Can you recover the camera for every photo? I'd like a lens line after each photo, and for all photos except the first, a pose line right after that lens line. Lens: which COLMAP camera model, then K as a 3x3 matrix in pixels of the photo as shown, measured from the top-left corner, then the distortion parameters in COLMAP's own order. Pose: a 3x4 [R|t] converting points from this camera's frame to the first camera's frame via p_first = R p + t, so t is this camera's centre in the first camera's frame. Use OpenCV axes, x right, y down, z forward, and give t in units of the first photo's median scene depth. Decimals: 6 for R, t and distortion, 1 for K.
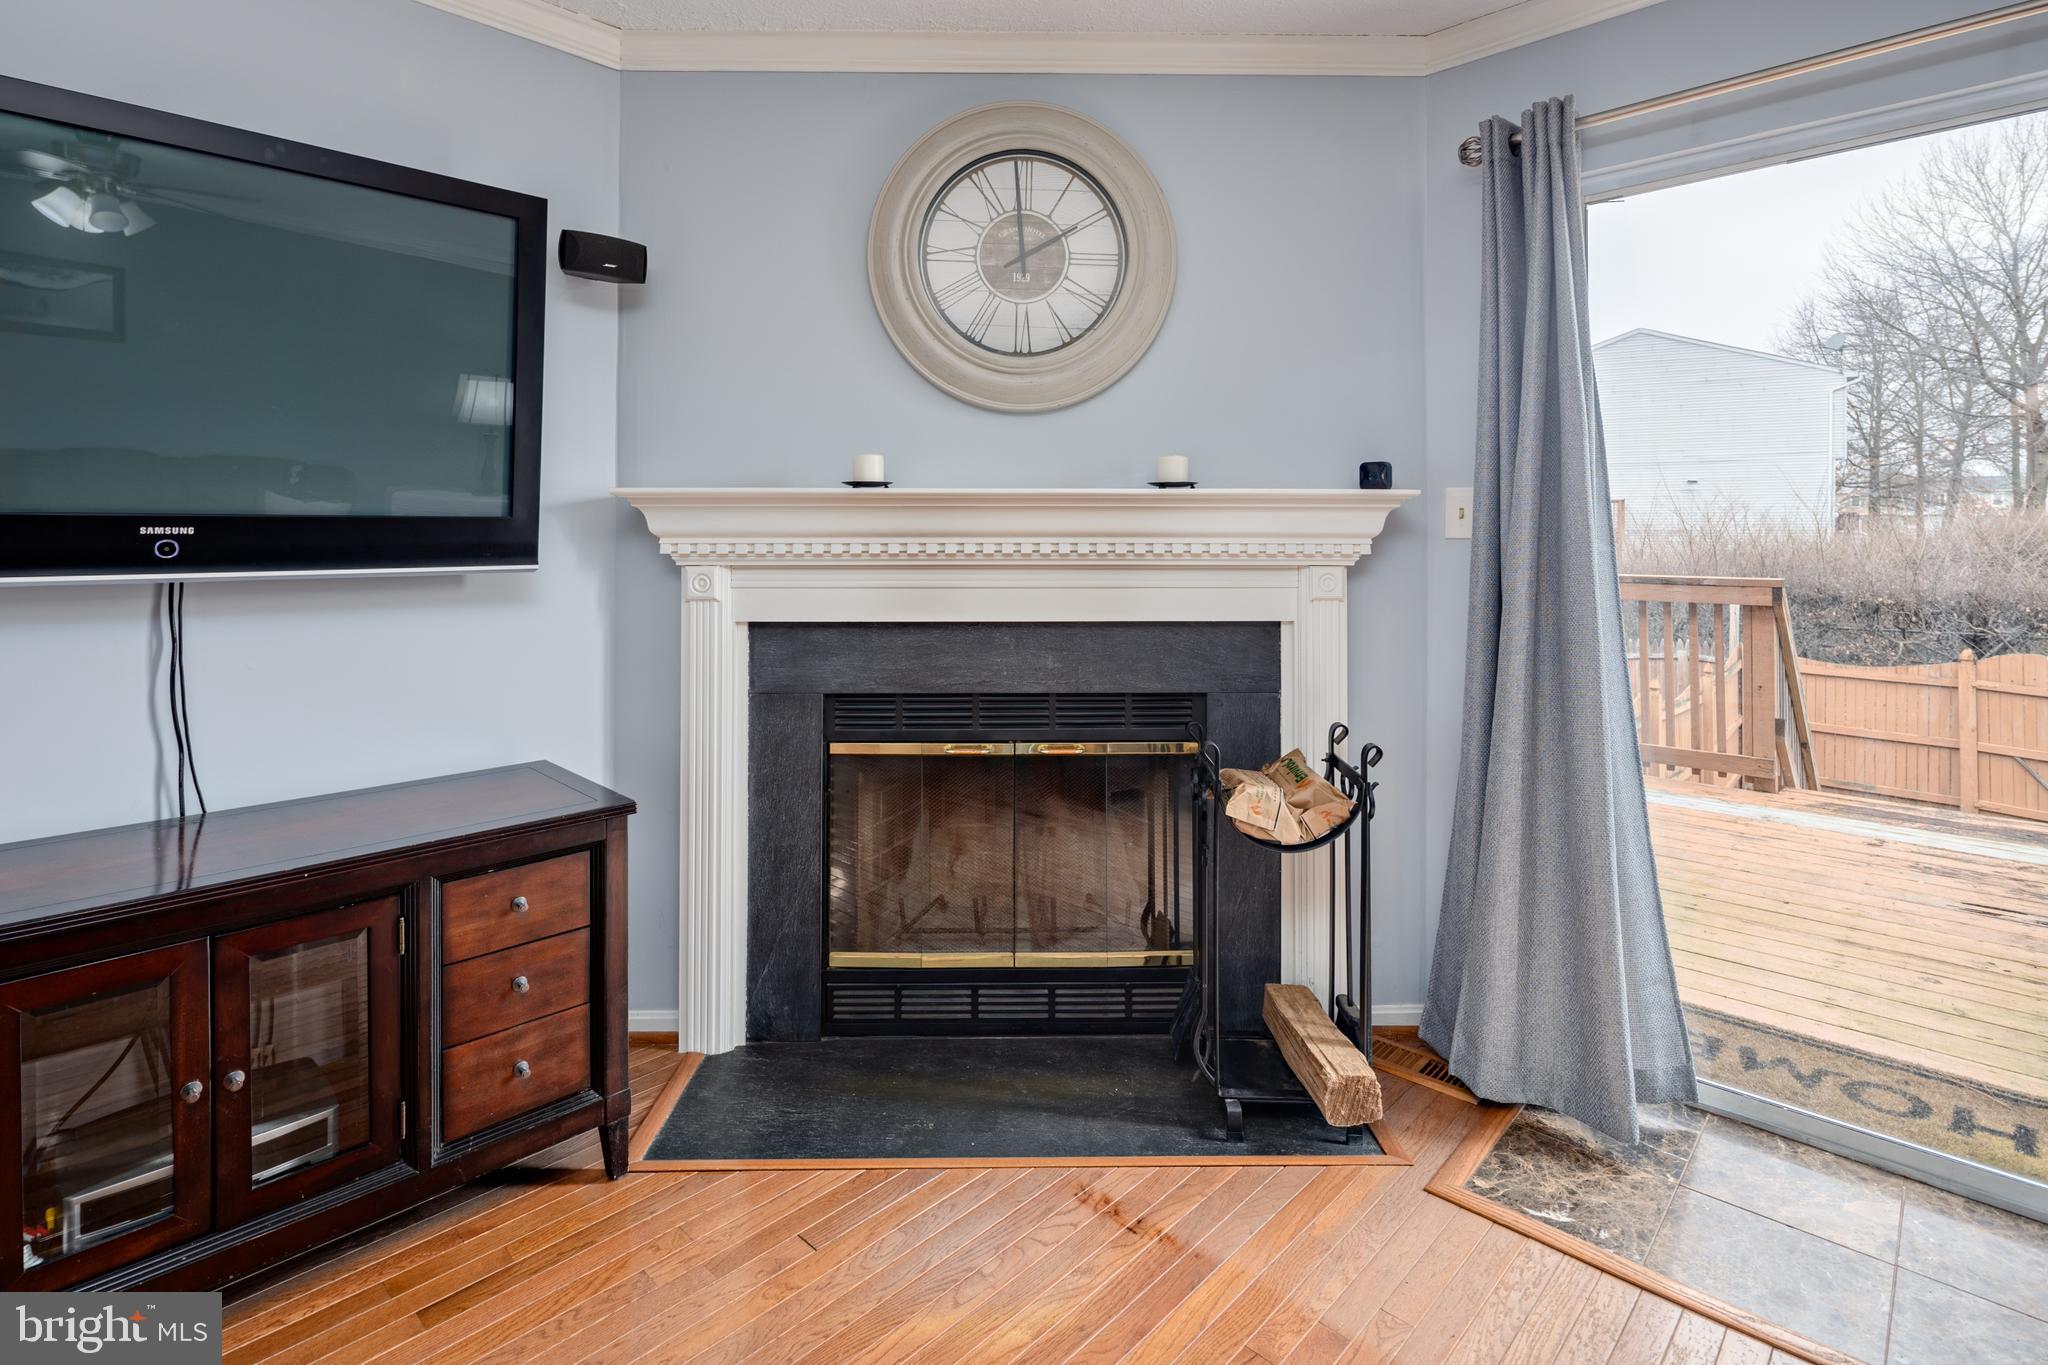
lens RADIAL K [[997.6, 0, 1013.6], [0, 997.6, 522.1], [0, 0, 1]] dist [-0.002966, -0.000953]
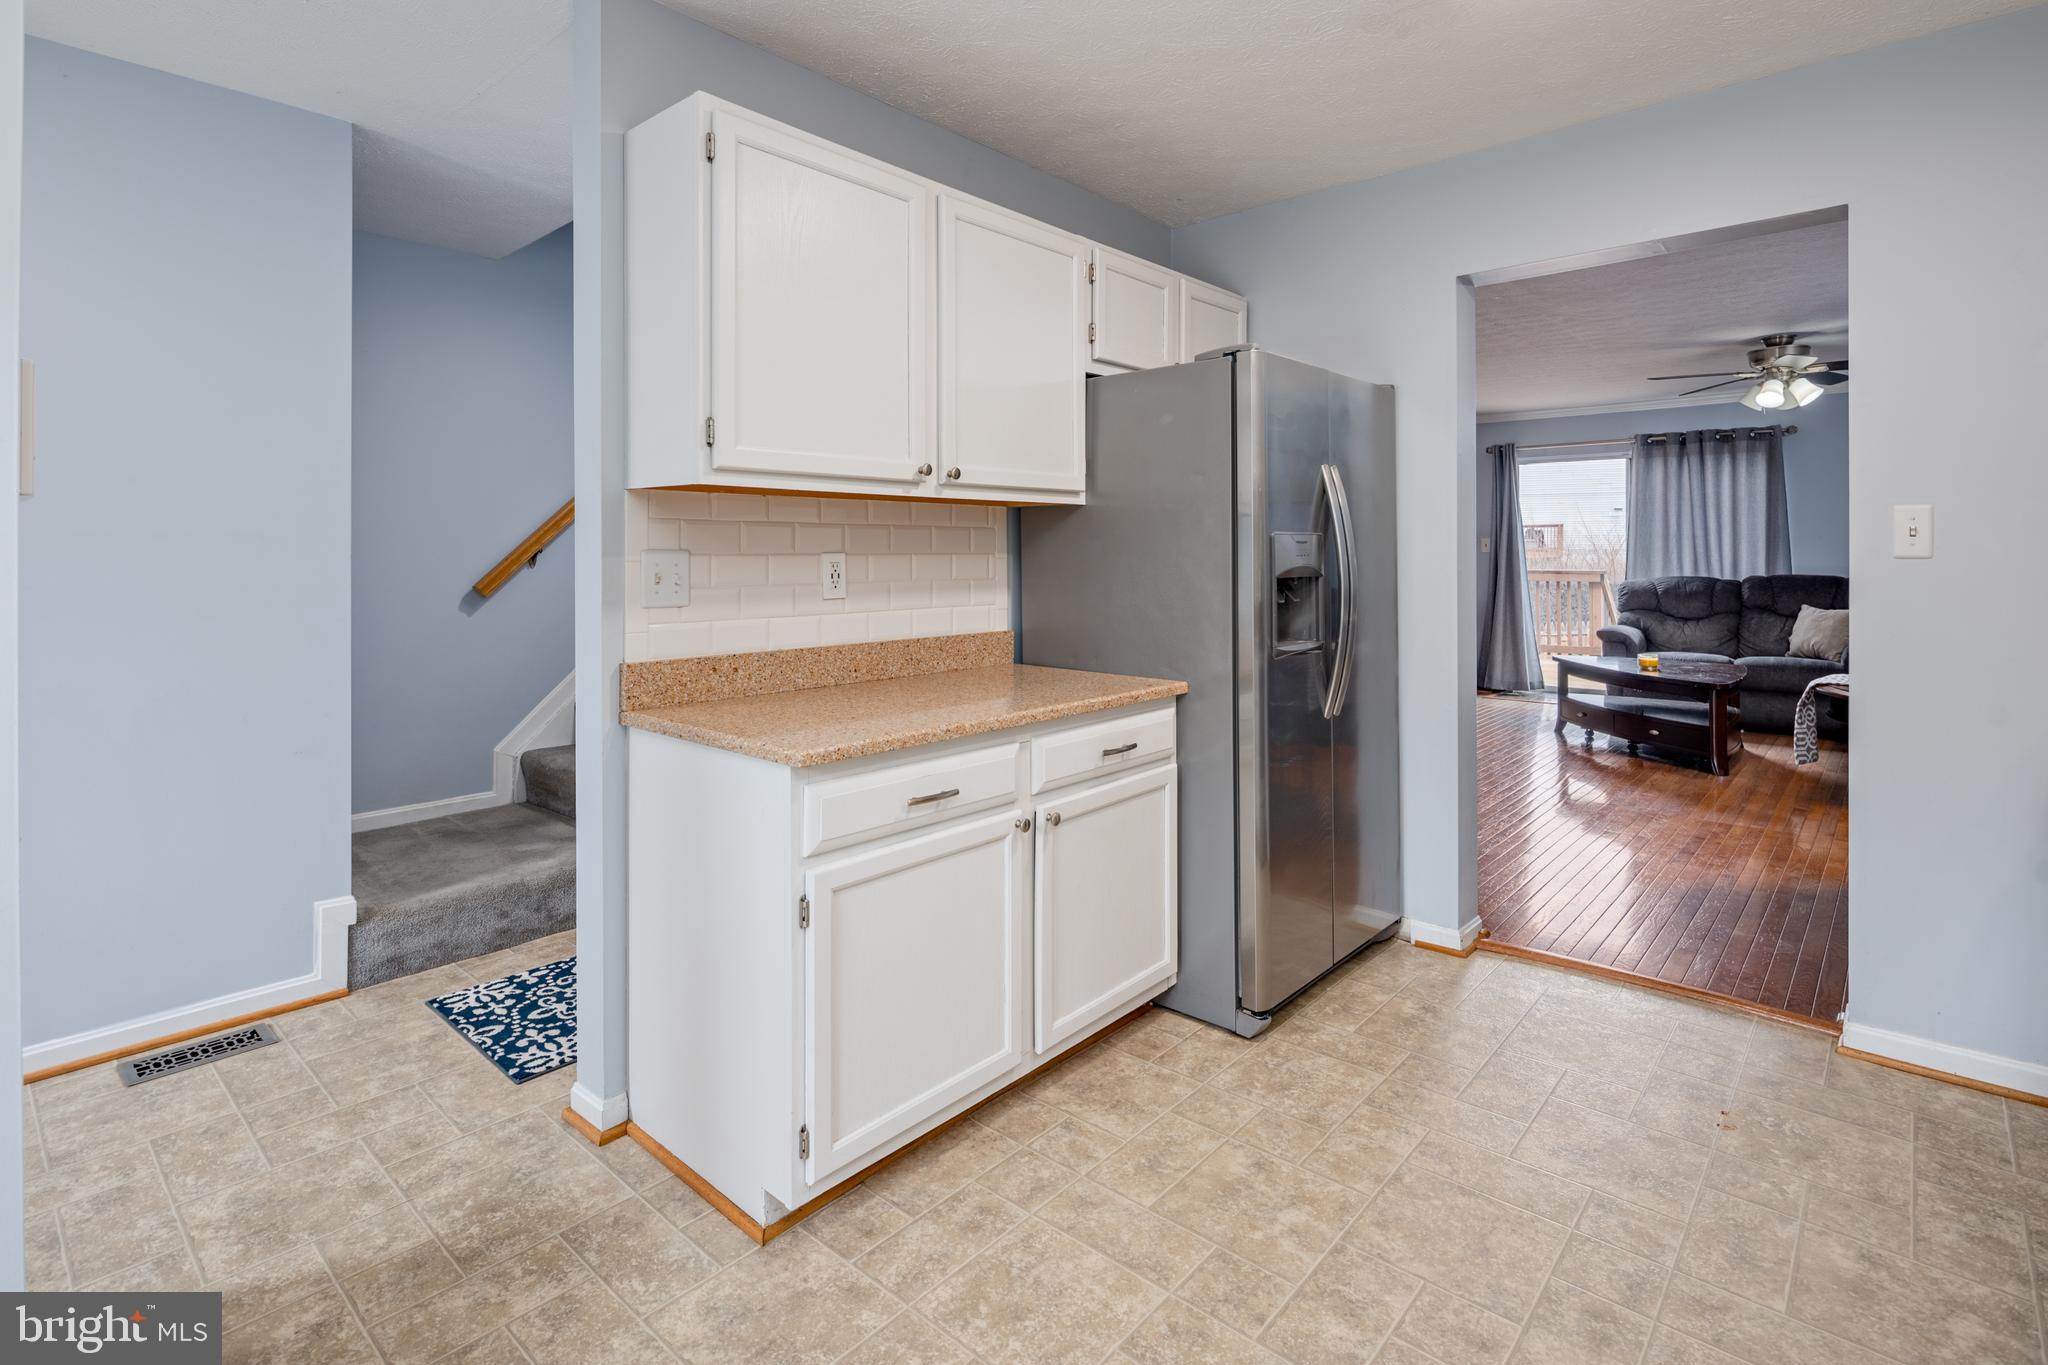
lens RADIAL K [[994.7, 0, 1017.0], [0, 994.7, 554.5], [0, 0, 1]] dist [0.006455, -0.005884]
pose [[0.999116, -0.002309, 0.041963, -1.483419], [0.001803, 0.999925, 0.012083, -0.023704], [-0.041988, -0.011997, 0.999046, -2.686841]]
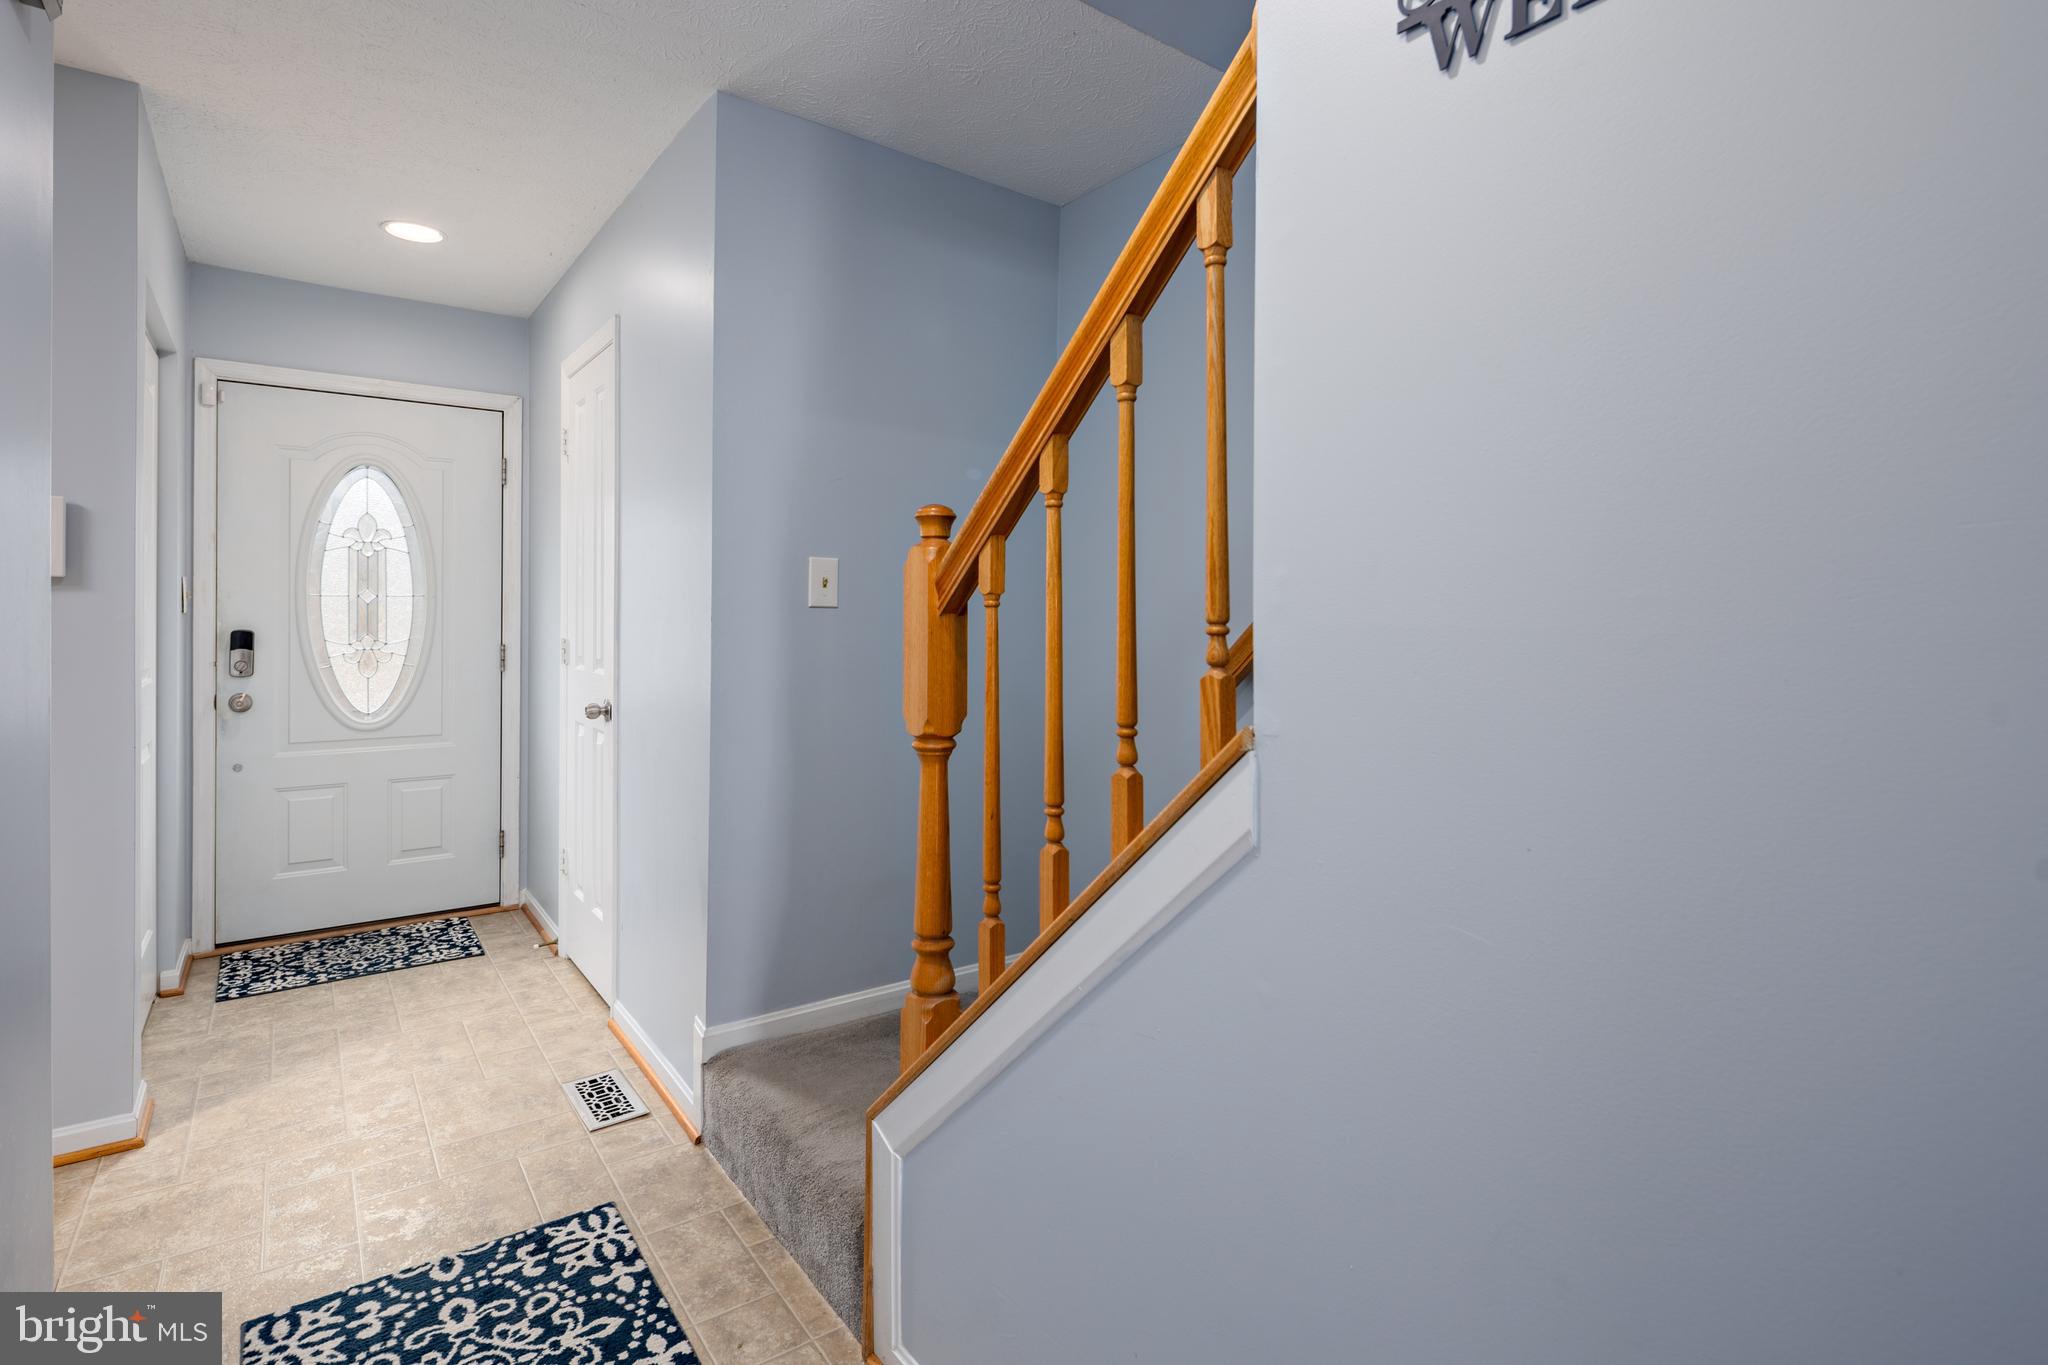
lens RADIAL K [[994.8, 0, 1015.8], [0, 994.8, 619.1], [0, 0, 1]] dist [0.001470, -0.002143]
pose [[-0.164902, 0.000370, -0.986310, -1.309036], [0.002942, 0.999996, -0.000117, -0.006006], [0.986306, -0.002921, -0.164903, -0.985021]]
